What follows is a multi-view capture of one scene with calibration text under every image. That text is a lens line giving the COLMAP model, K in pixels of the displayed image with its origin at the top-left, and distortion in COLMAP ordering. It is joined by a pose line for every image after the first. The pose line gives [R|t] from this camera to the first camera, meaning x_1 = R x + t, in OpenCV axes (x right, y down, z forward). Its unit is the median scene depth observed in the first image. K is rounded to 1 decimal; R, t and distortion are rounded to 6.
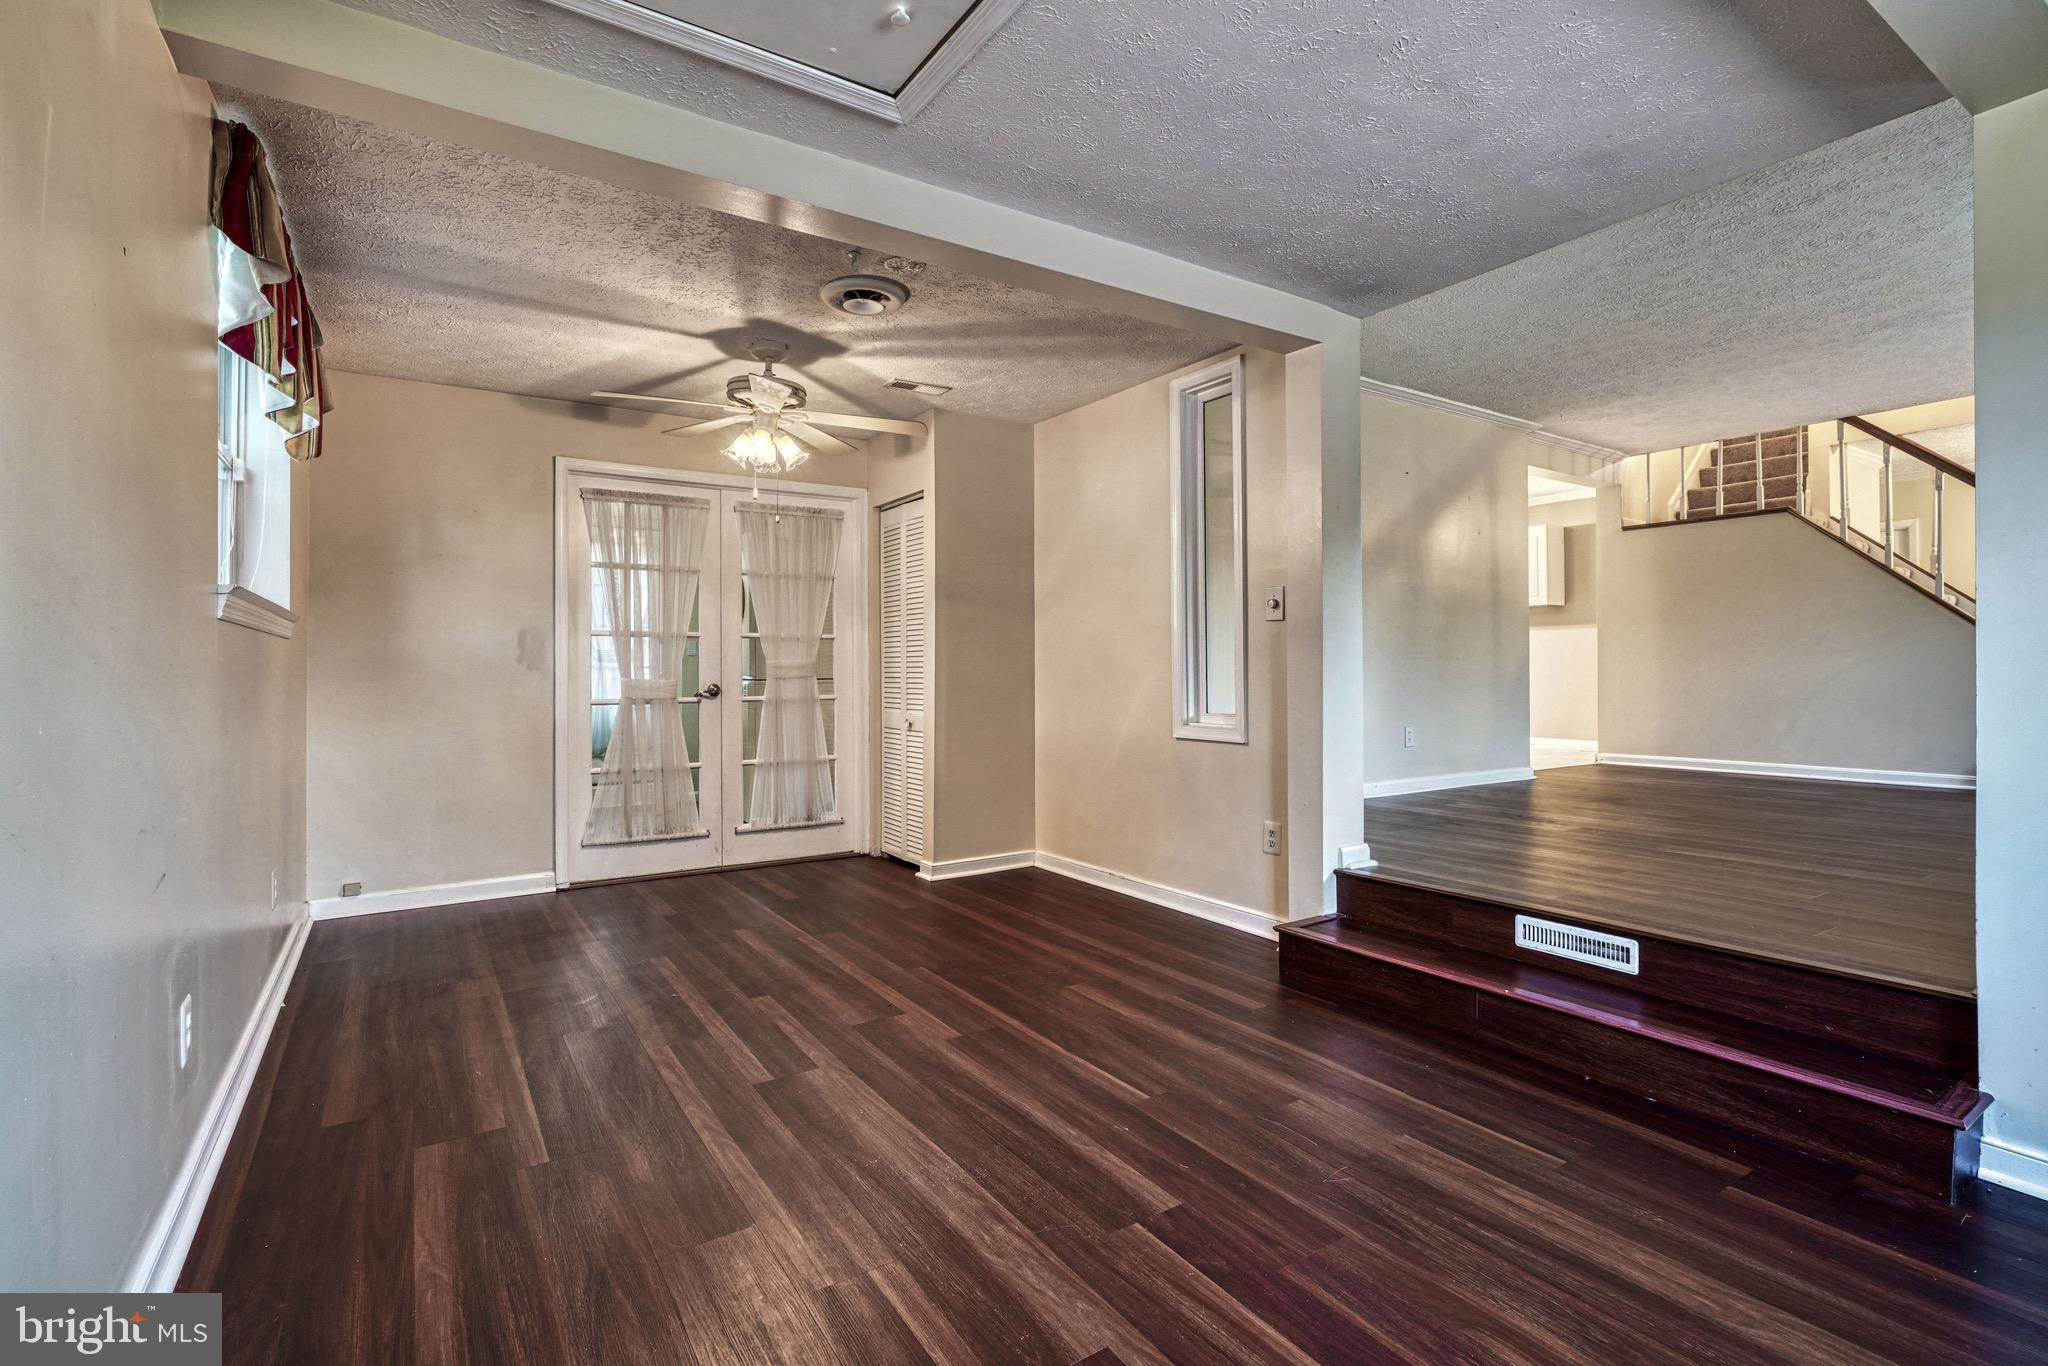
lens RADIAL K [[924.9, 0, 1017.3], [0, 924.9, 670.8], [0, 0, 1]] dist [-0.002998, 0.000328]
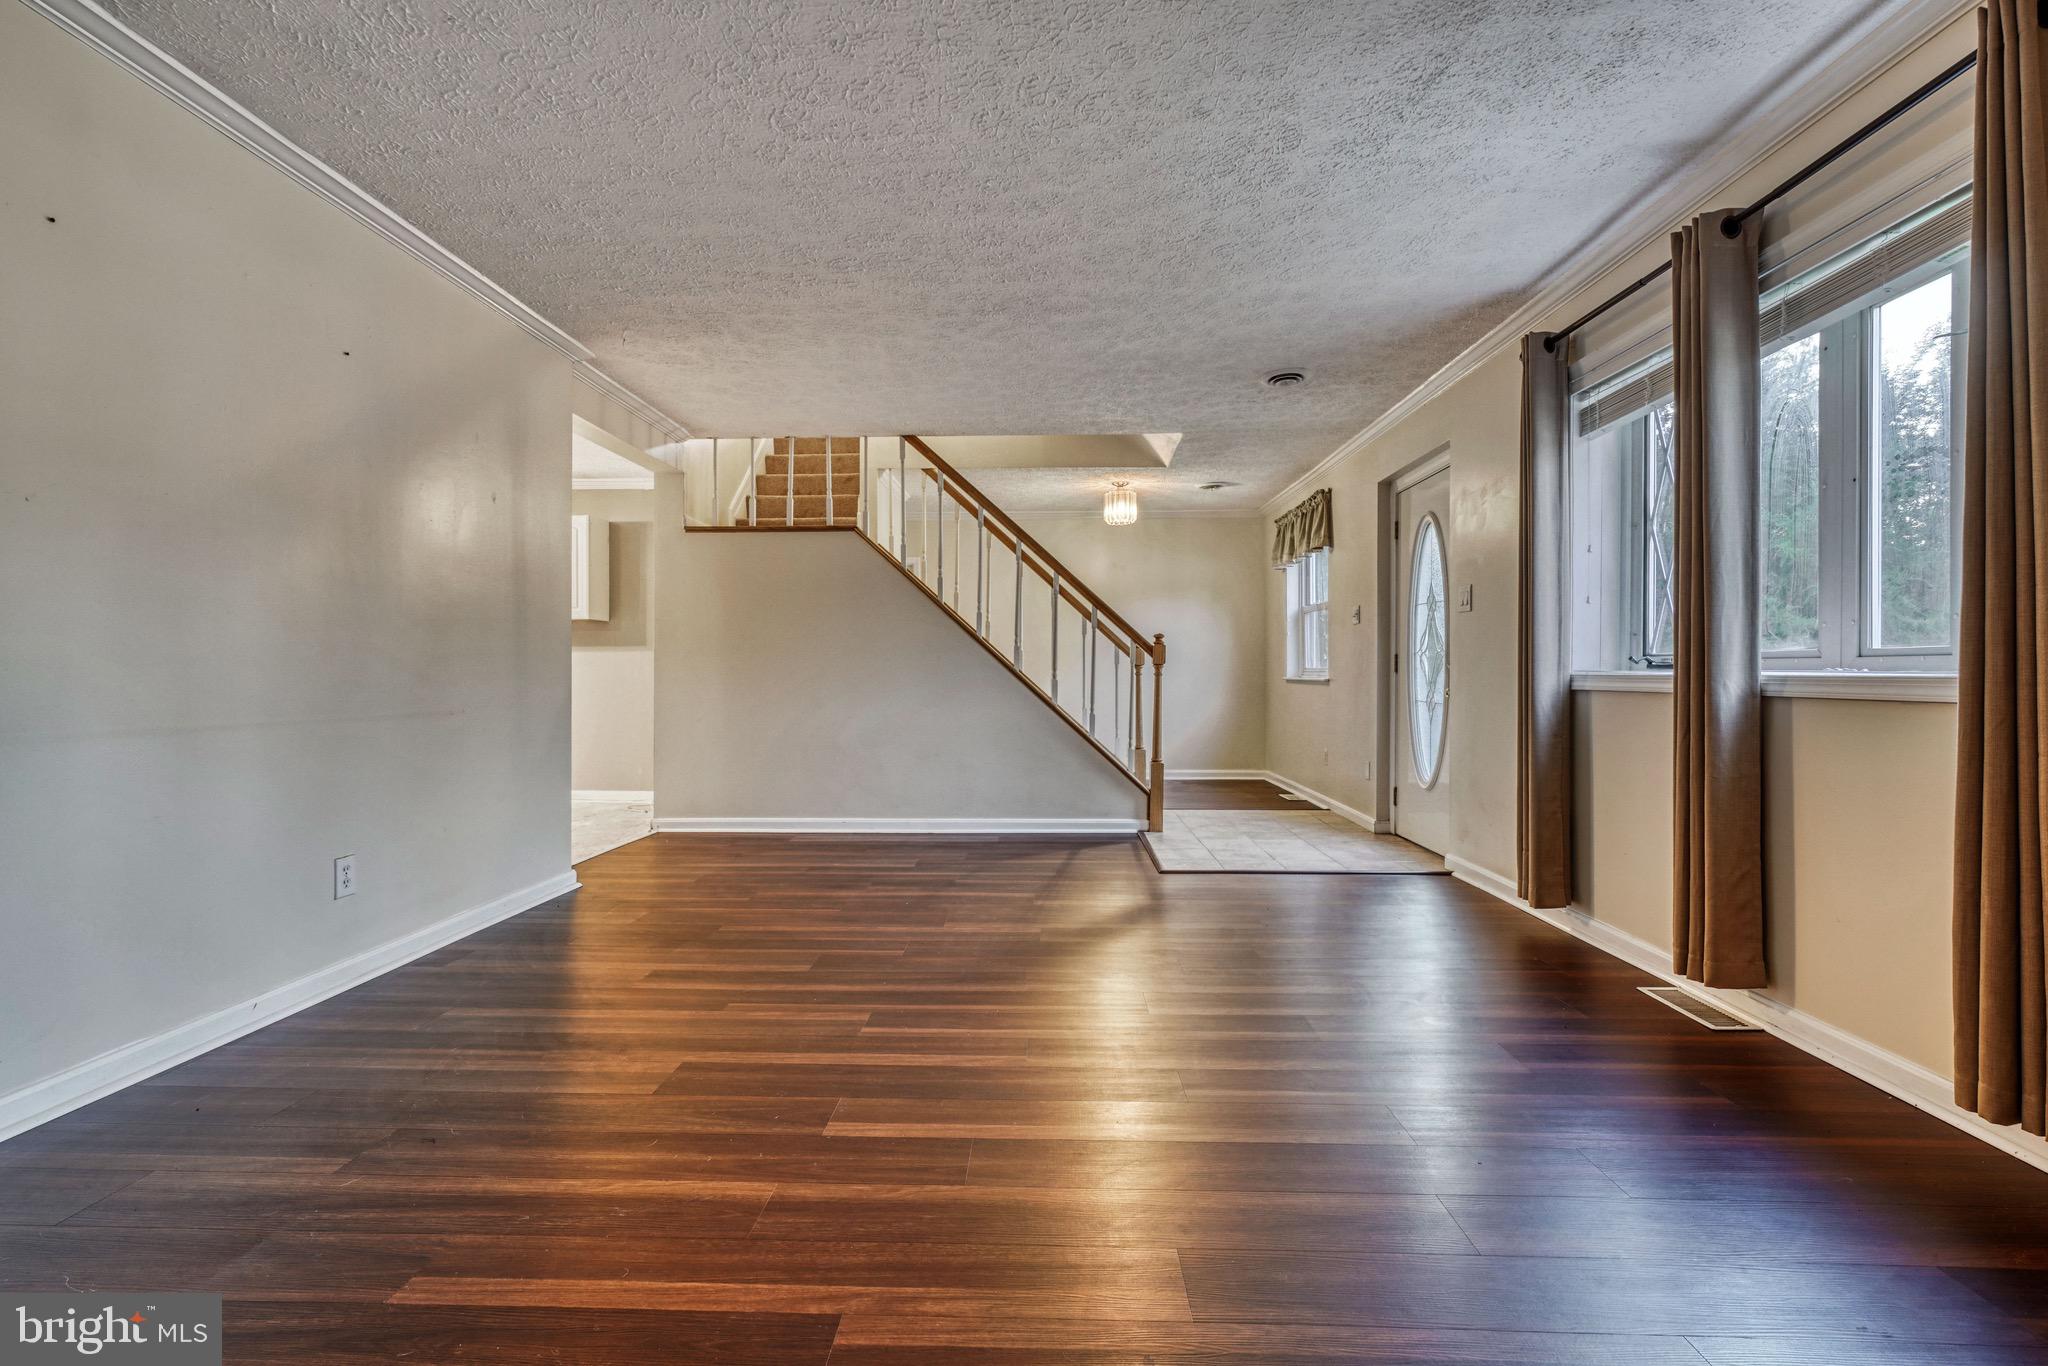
lens RADIAL K [[920.8, 0, 1001.1], [0, 920.8, 670.7], [0, 0, 1]] dist [-0.006310, 0.000065]
pose [[0.577275, 0.002204, 0.816547, 0.184041], [-0.004005, 0.999992, 0.000132, -0.037132], [-0.816540, -0.003346, 0.577279, 0.351018]]
